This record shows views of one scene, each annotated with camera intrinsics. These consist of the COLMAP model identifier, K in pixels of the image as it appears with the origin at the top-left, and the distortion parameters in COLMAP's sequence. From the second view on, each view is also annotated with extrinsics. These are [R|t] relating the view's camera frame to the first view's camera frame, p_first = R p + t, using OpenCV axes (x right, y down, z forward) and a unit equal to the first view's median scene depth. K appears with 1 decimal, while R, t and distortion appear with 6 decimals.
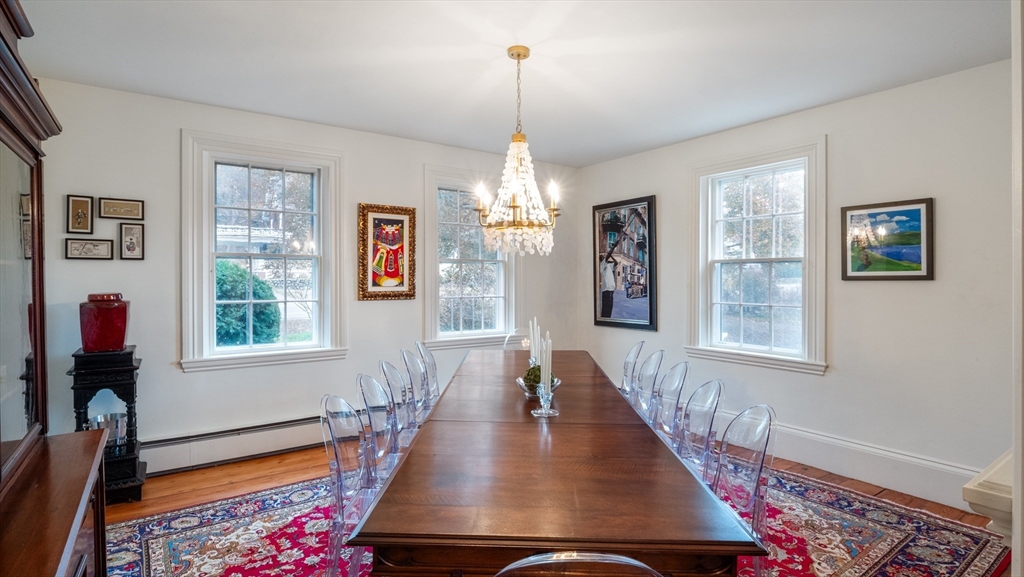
lens RADIAL K [[505.8, 0, 516.5], [0, 505.8, 283.8], [0, 0, 1]] dist [-0.001001, 0.000053]
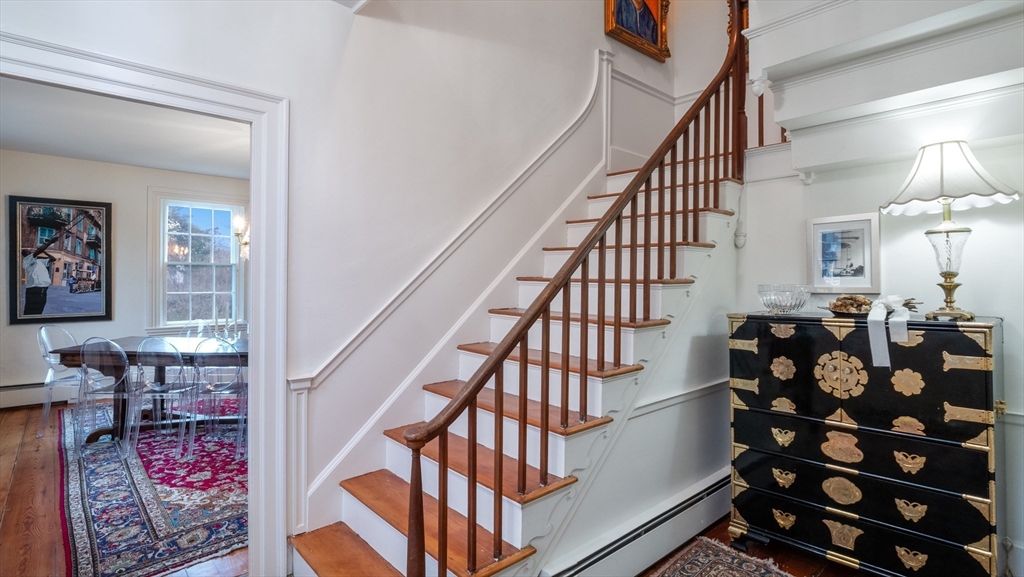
lens RADIAL K [[505.8, 0, 512.8], [0, 505.8, 284.9], [0, 0, 1]] dist [-0.001001, 0.000053]
pose [[-0.161492, -0.004374, 0.986864, -0.989684], [0.011595, 0.999913, 0.006329, 0.015186], [-0.986806, 0.012465, -0.161427, 0.267667]]
